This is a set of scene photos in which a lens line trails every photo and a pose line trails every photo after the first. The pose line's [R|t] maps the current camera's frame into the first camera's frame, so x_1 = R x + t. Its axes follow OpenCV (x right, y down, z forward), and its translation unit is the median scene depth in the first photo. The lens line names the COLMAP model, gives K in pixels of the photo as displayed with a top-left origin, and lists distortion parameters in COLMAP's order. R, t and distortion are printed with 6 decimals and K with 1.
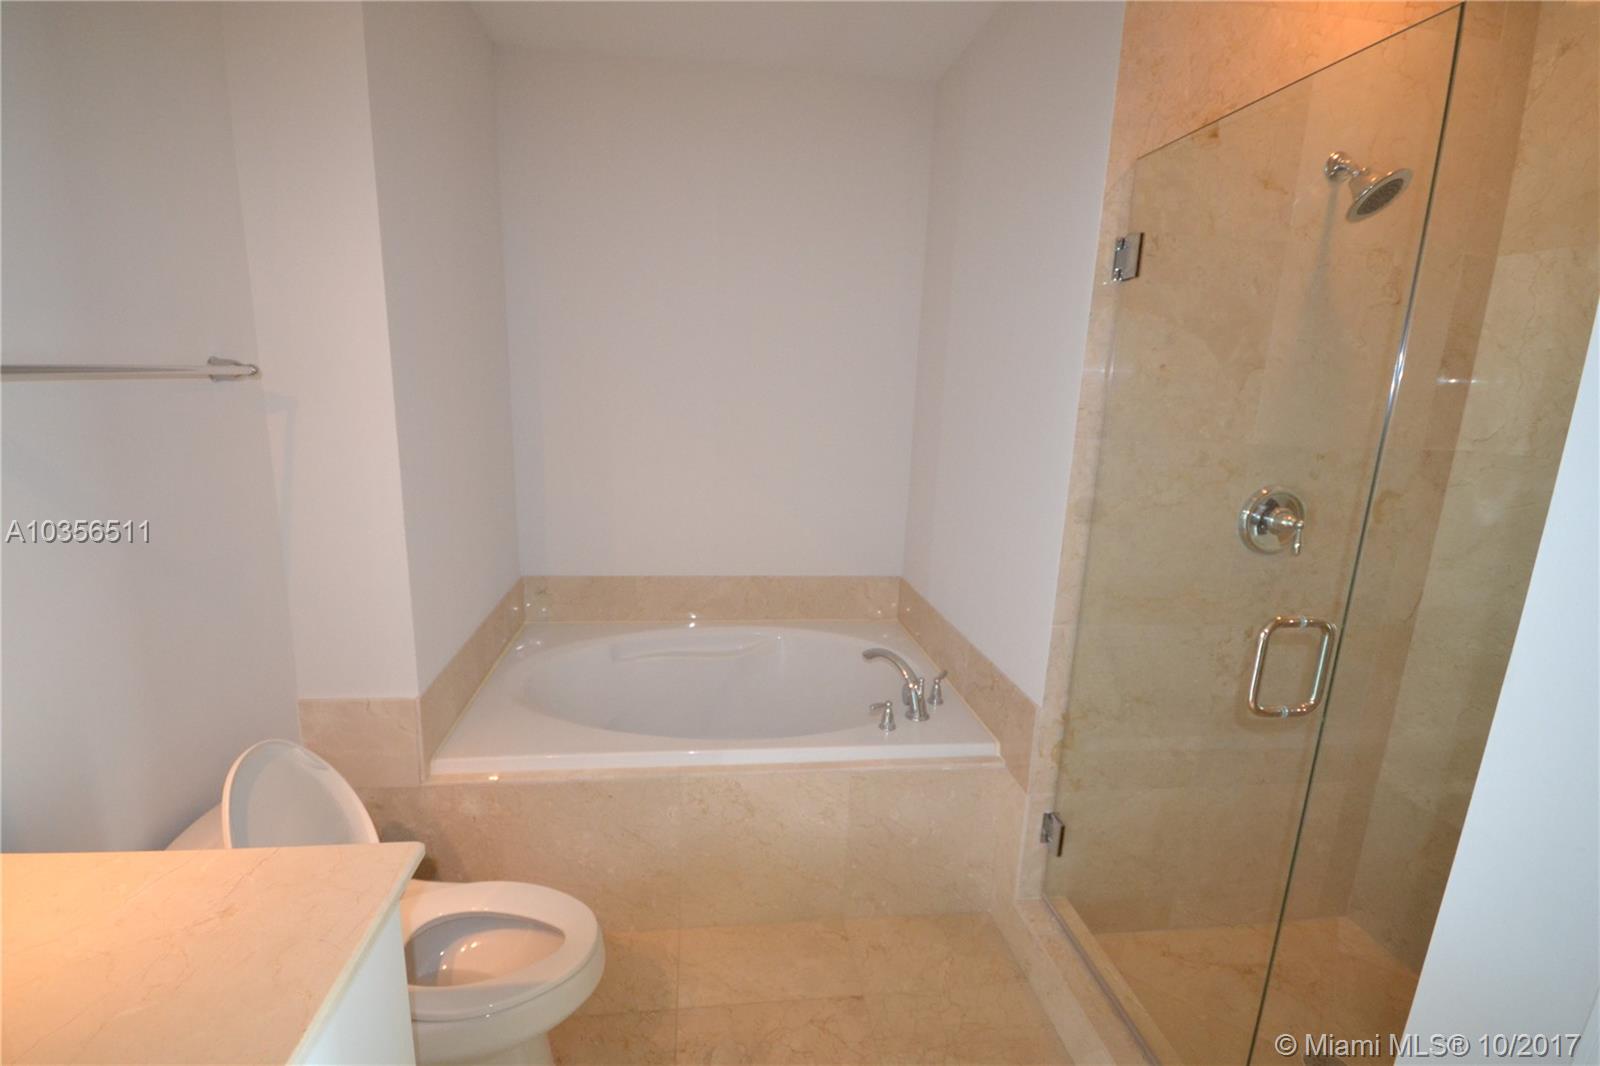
lens RADIAL K [[707.9, 0, 781.0], [0, 707.9, 530.4], [0, 0, 1]] dist [0.002654, 0.000315]
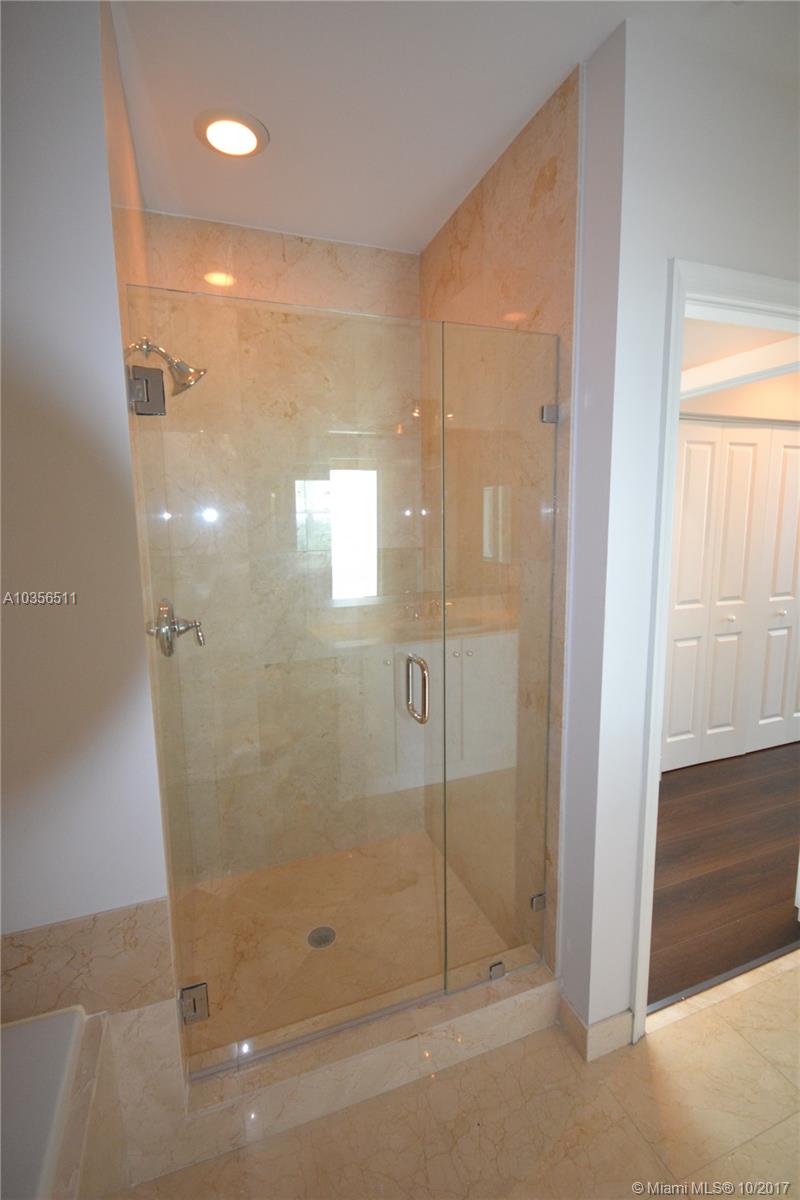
lens RADIAL K [[530.9, 0, 398.3], [0, 530.9, 597.9], [0, 0, 1]] dist [0.002654, 0.000315]
pose [[-0.219443, -0.175104, 0.959783, -0.236673], [0.209977, 0.952231, 0.221735, -0.167149], [-0.952762, 0.250190, -0.172193, 0.708334]]
